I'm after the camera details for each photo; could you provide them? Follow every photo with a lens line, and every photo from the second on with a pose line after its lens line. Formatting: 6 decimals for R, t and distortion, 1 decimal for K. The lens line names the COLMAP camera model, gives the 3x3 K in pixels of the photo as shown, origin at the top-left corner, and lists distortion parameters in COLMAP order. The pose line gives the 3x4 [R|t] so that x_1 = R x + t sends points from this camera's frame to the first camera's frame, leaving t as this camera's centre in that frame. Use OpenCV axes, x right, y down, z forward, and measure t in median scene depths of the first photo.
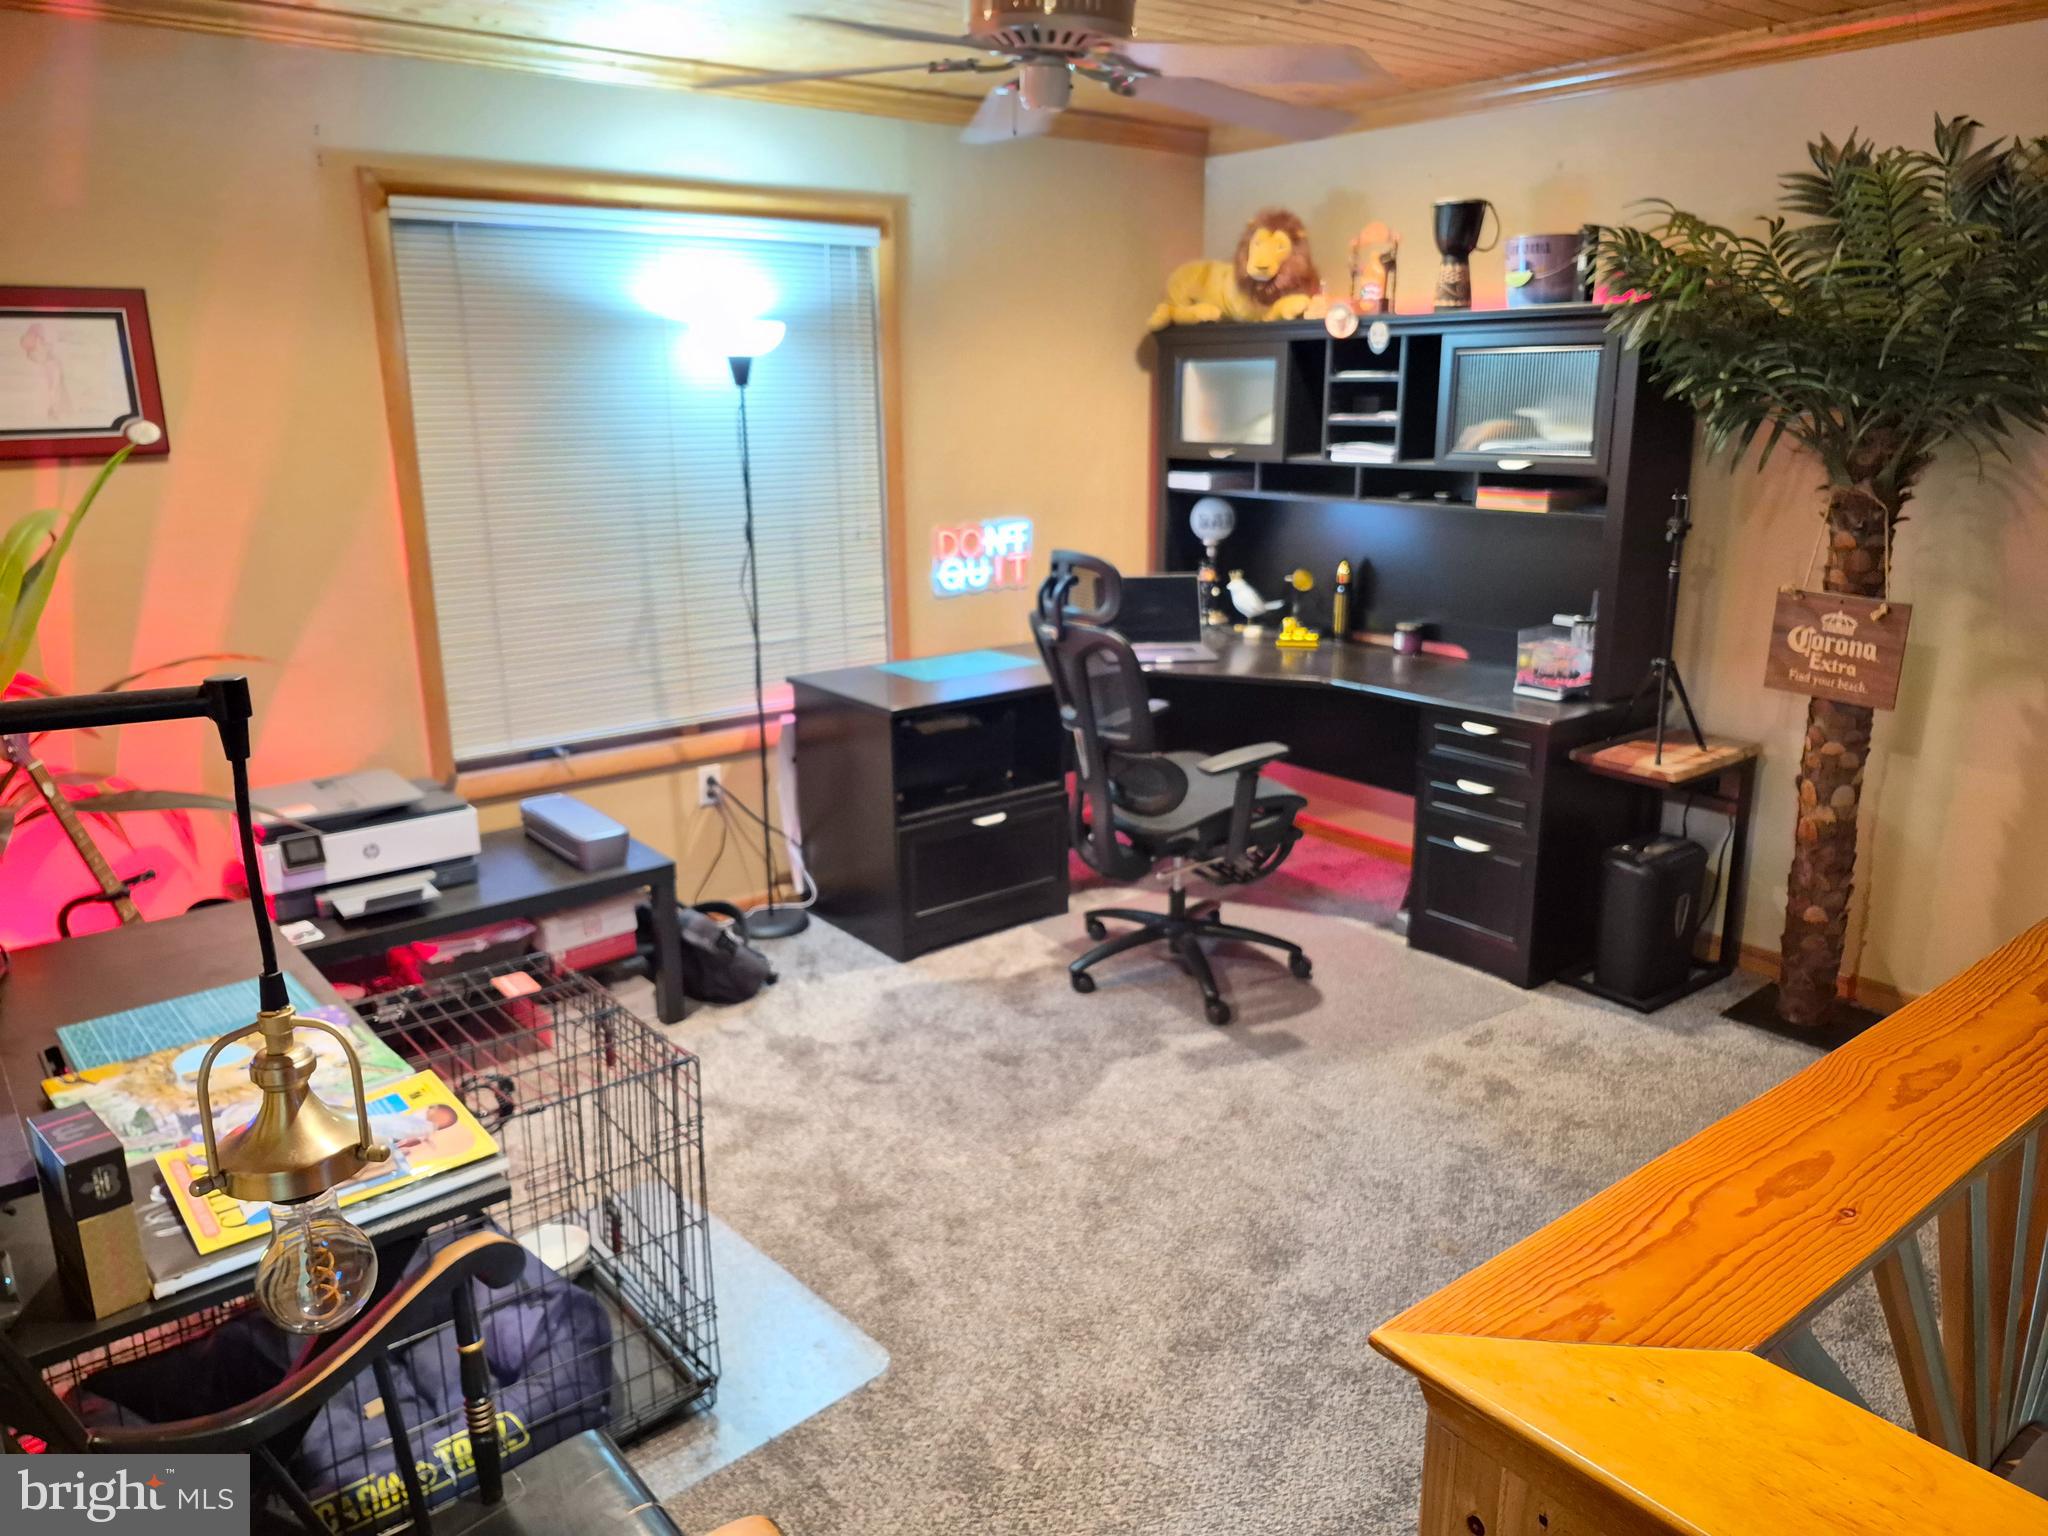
lens RADIAL K [[1407.9, 0, 1024.0], [0, 1407.9, 768.0], [0, 0, 1]] dist [0.051485, -0.037135]
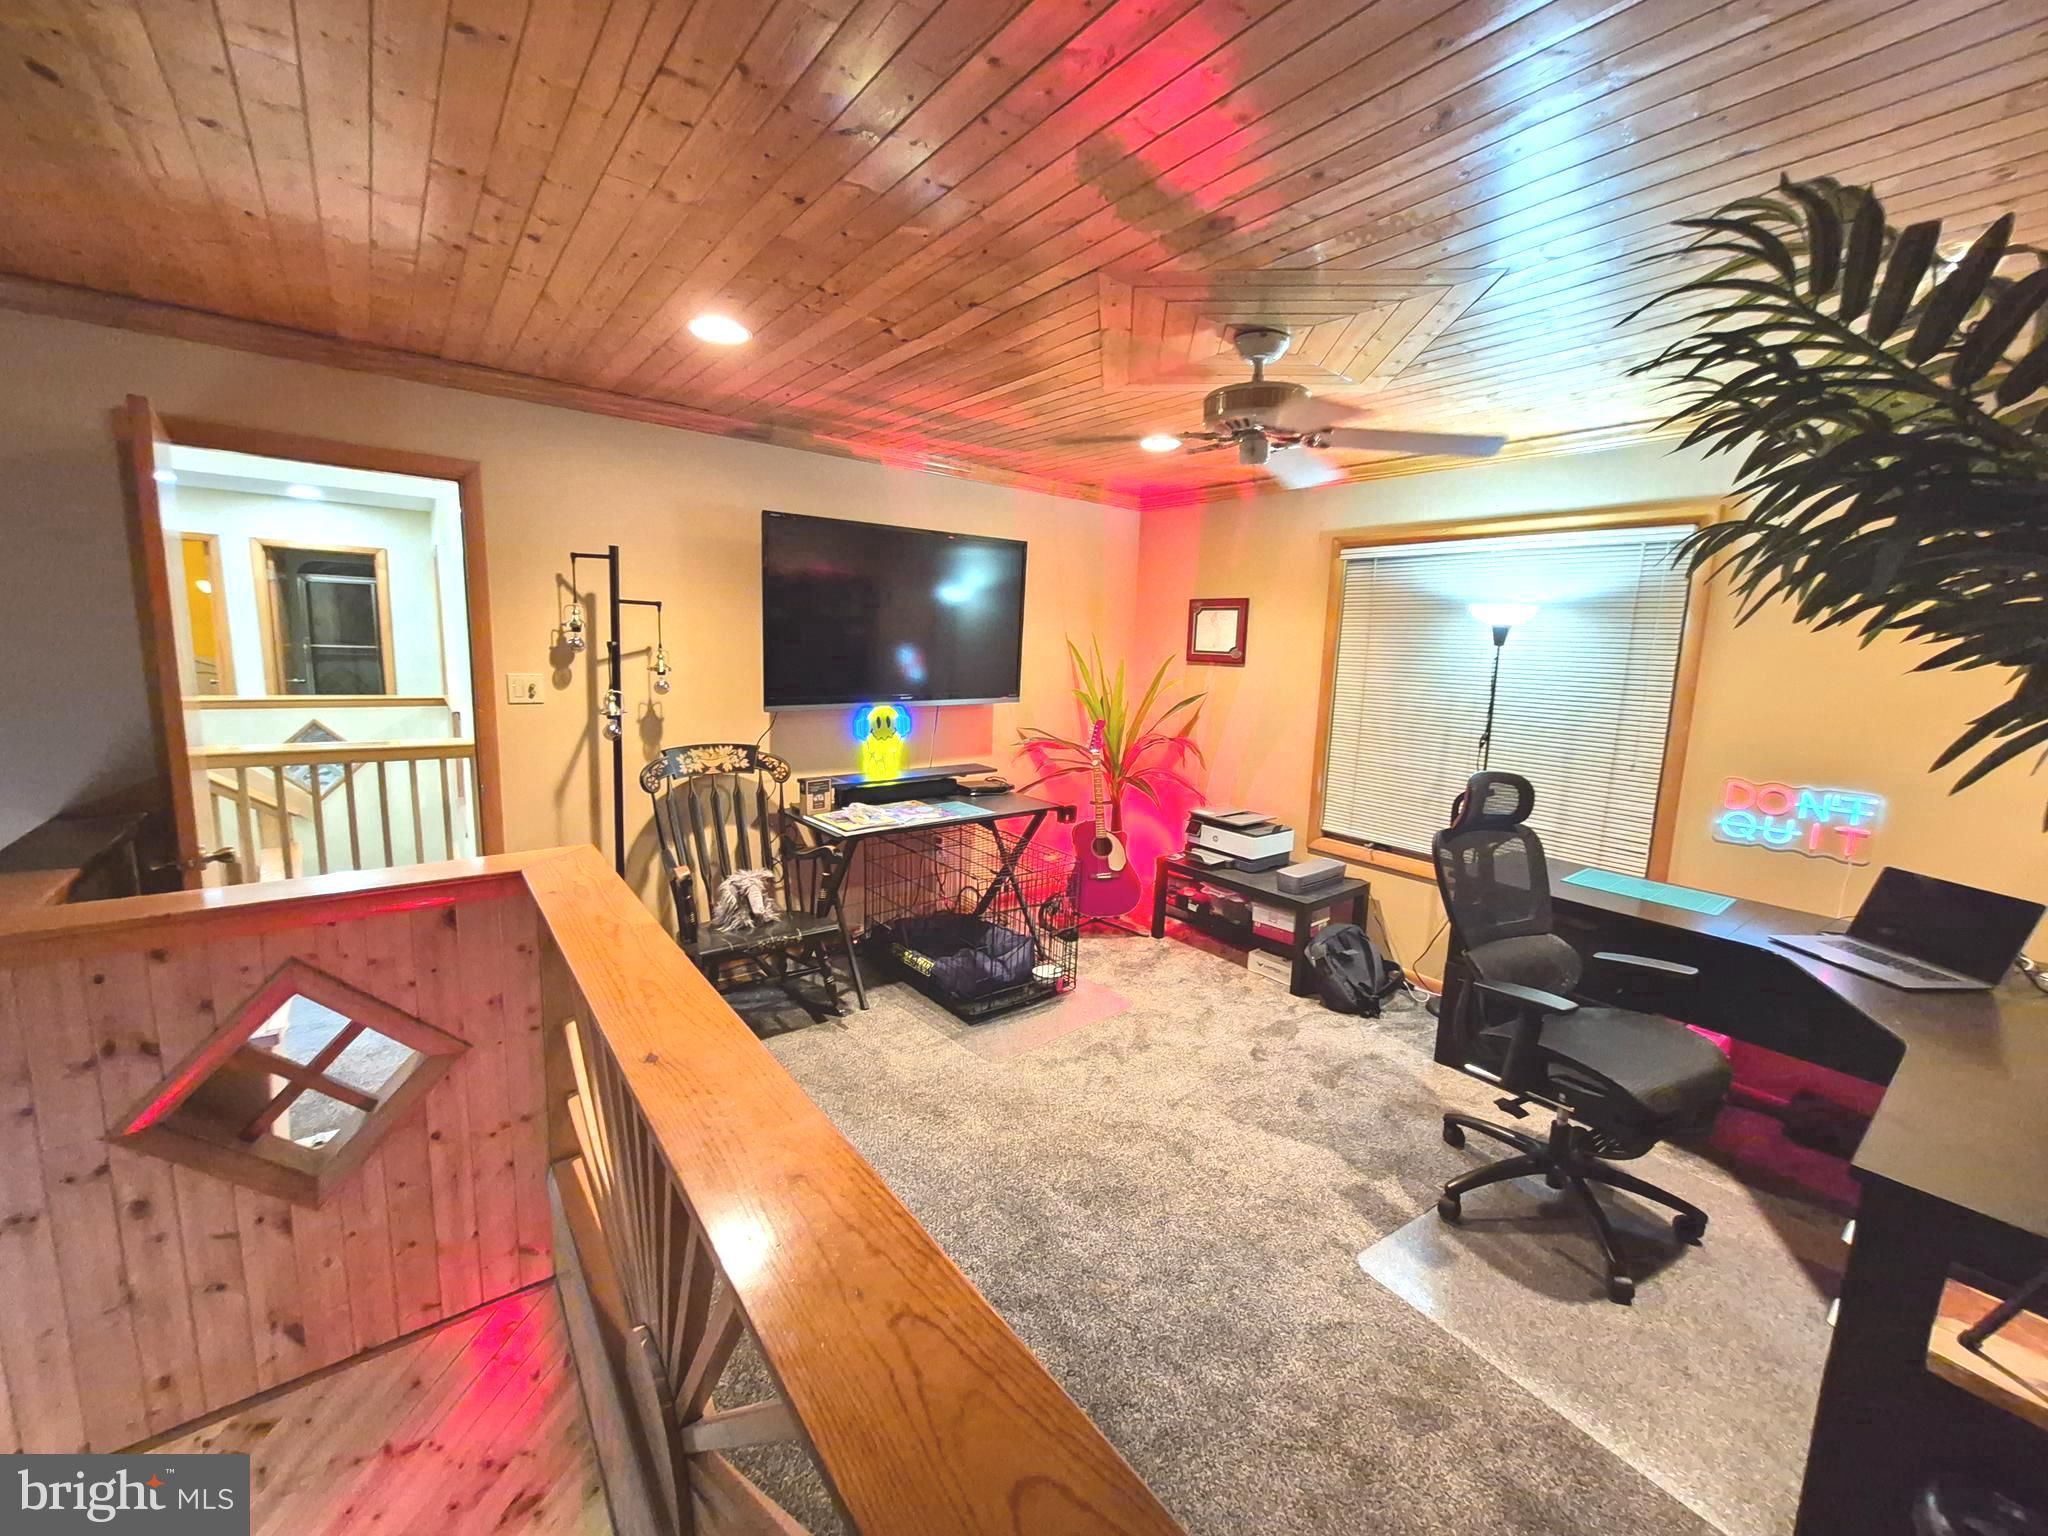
lens RADIAL K [[804.2, 0, 1026.0], [0, 804.2, 759.2], [0, 0, 1]] dist [0.003220, -0.000725]
pose [[-0.013516, 0.149359, -0.988691, 0.707221], [-0.307726, 0.940170, 0.146236, -0.137417], [0.951379, 0.306222, 0.033254, 0.587369]]
